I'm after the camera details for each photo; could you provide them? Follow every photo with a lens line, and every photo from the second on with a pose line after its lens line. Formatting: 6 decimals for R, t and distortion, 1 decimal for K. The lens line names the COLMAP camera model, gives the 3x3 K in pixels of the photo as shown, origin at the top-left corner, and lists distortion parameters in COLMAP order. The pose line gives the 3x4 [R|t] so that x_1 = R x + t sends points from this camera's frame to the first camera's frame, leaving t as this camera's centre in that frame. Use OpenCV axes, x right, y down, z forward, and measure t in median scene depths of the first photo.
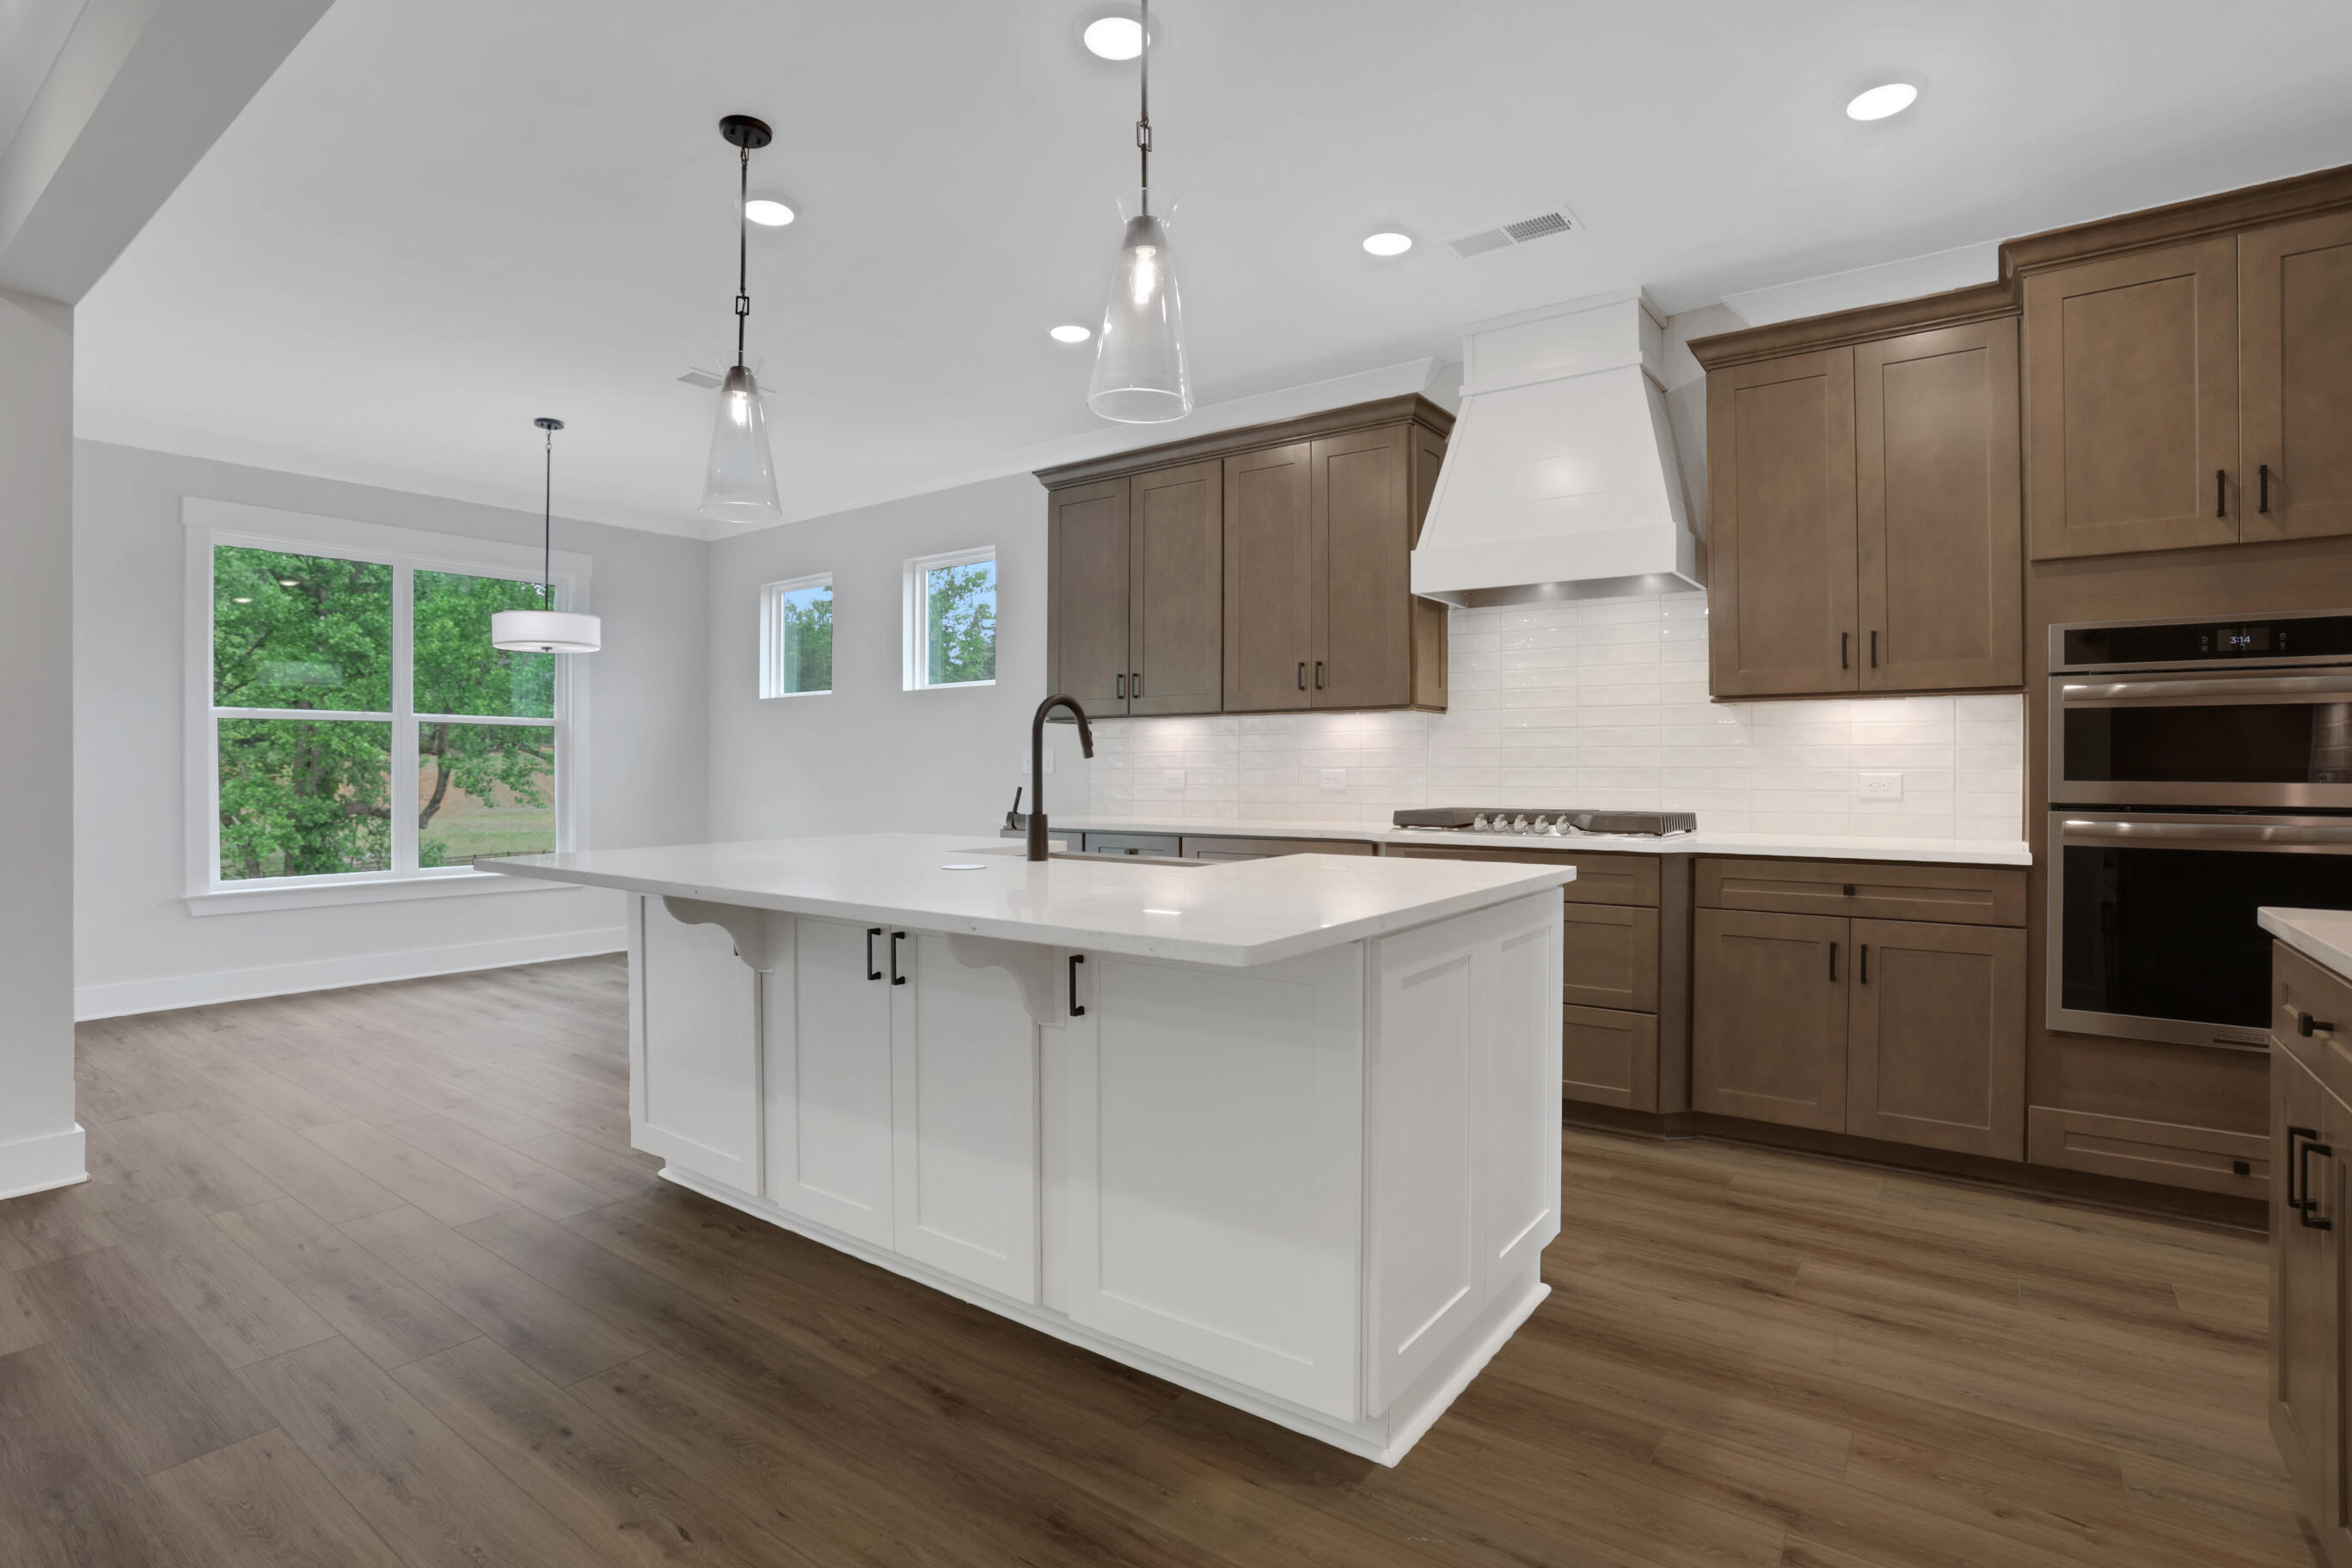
lens RADIAL K [[1124.2, 0, 1185.8], [0, 1124.2, 773.2], [0, 0, 1]] dist [-0.017886, 0.001273]
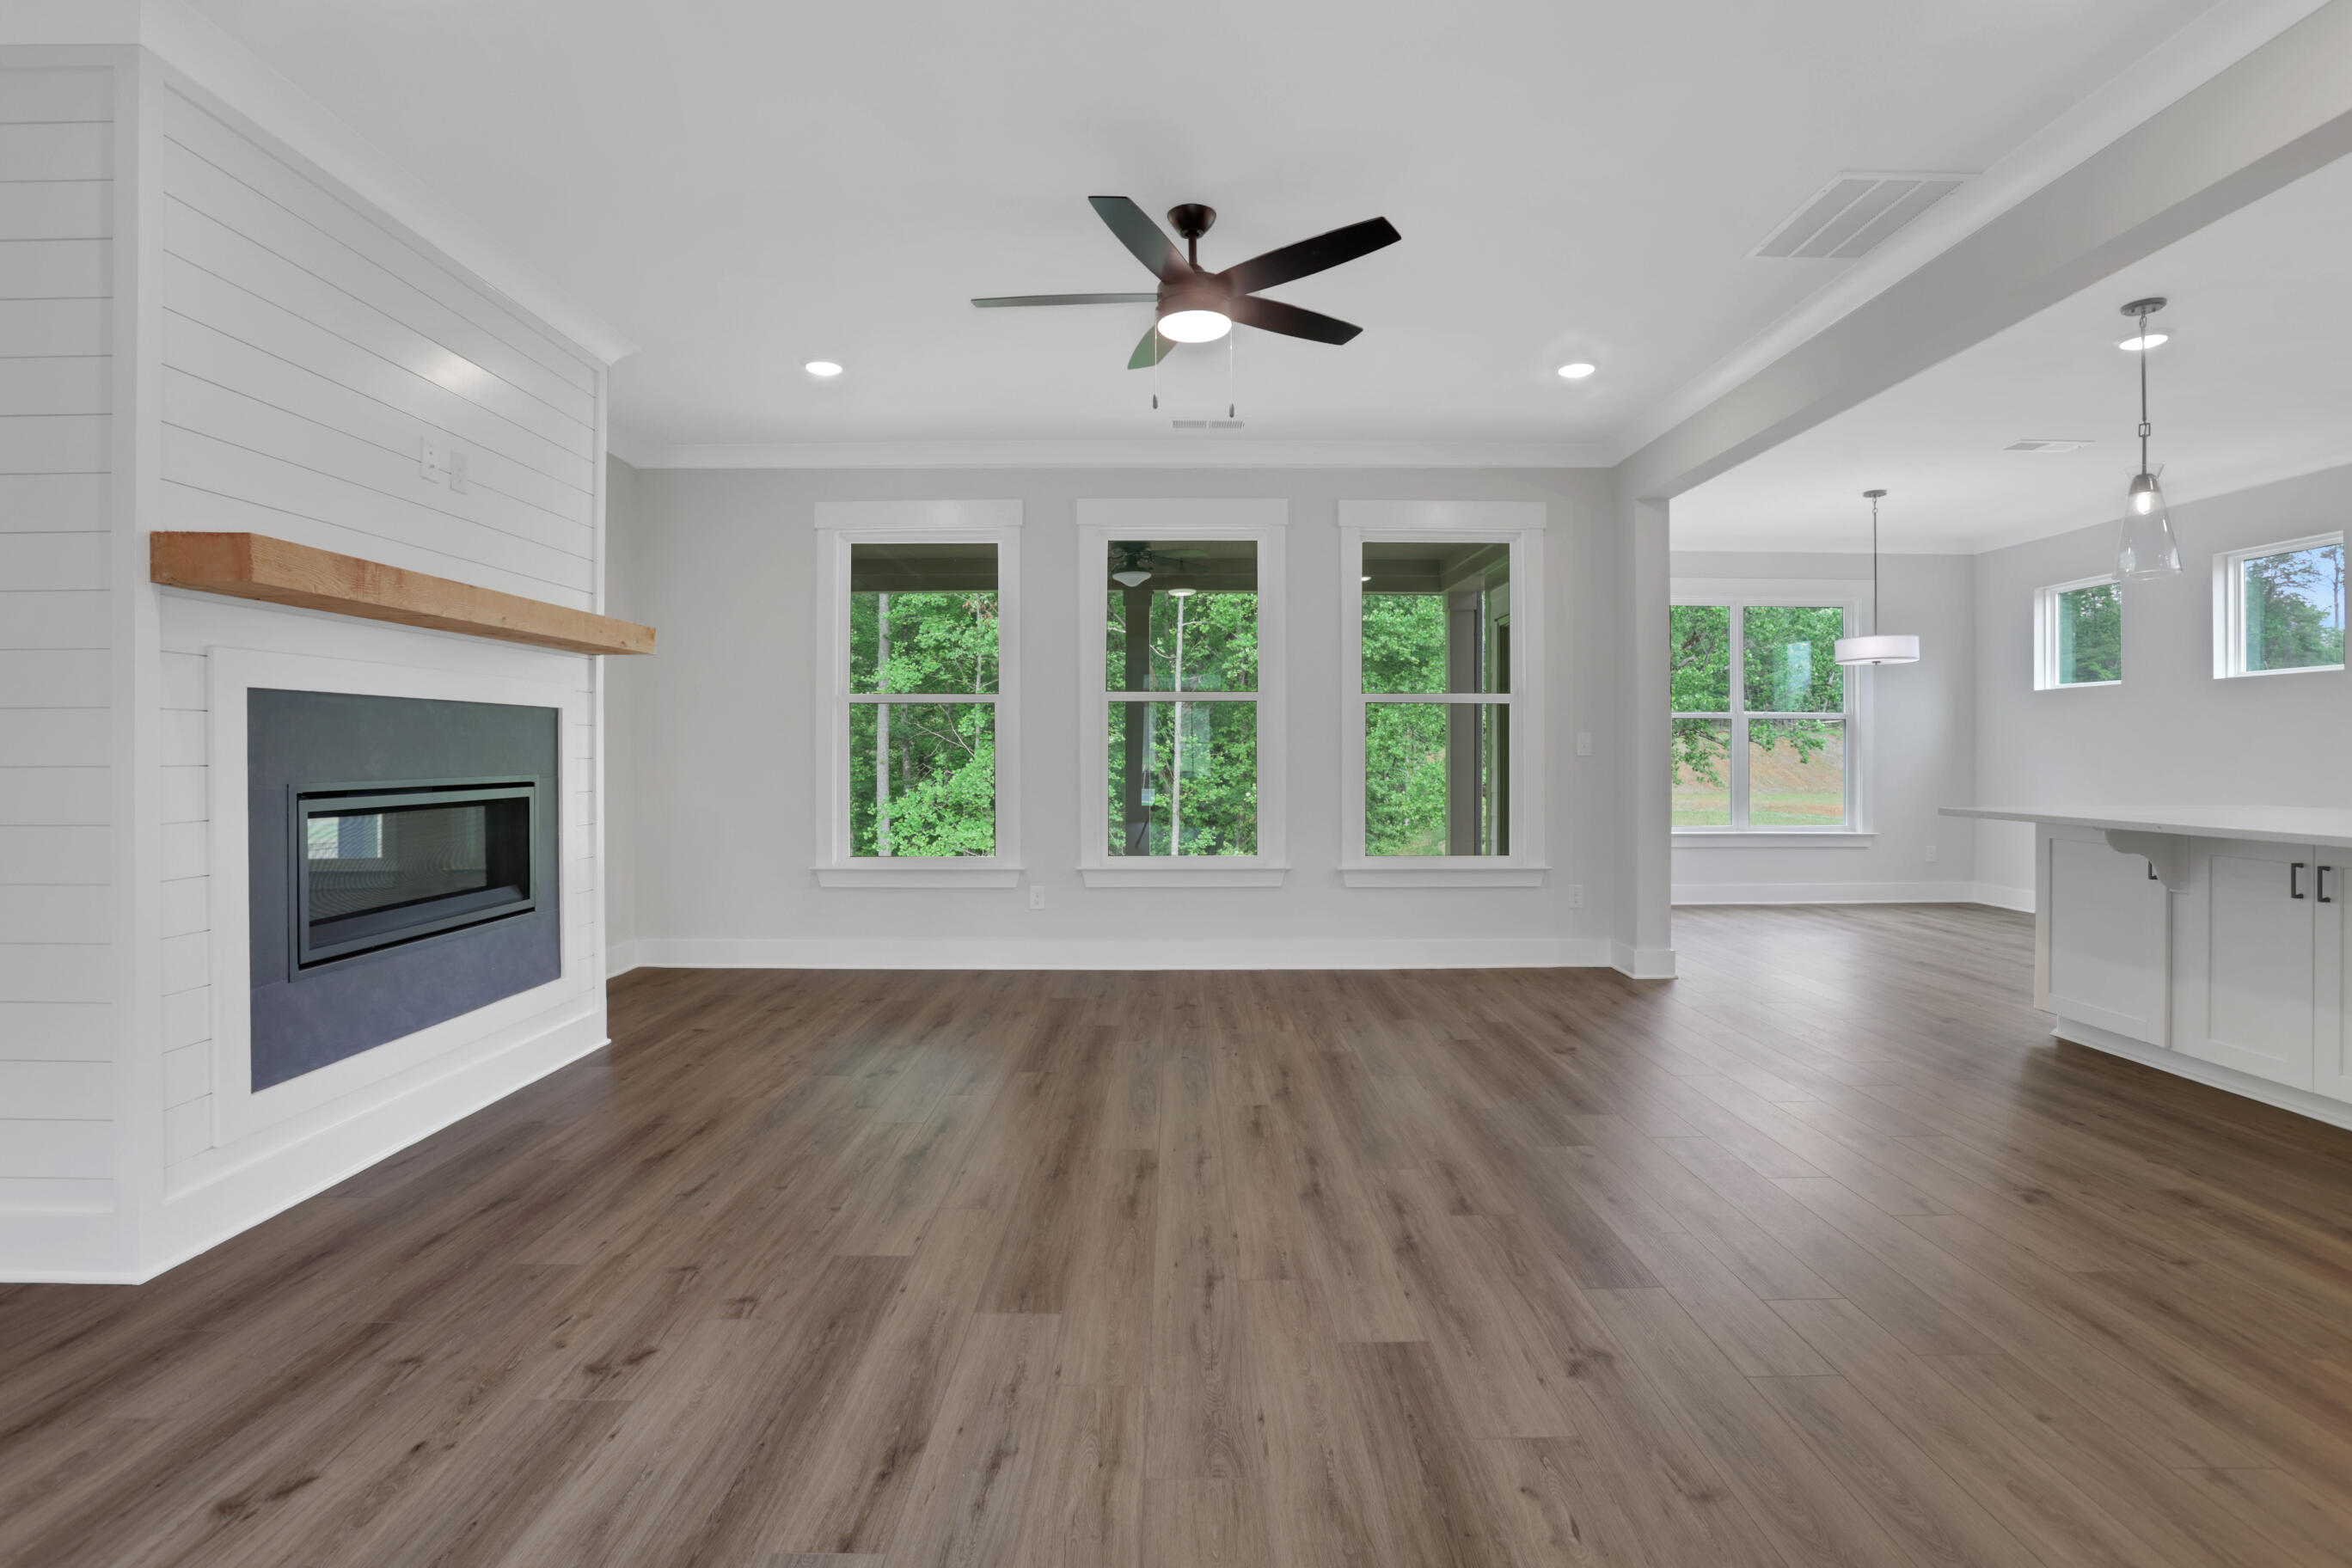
lens RADIAL K [[1124.2, 0, 1170.0], [0, 1124.2, 755.1], [0, 0, 1]] dist [-0.017886, 0.001273]
pose [[0.592892, 0.003991, -0.805272, 0.003603], [-0.004963, 0.999987, 0.001303, 0.001090], [0.805267, 0.003224, 0.592904, -0.399713]]
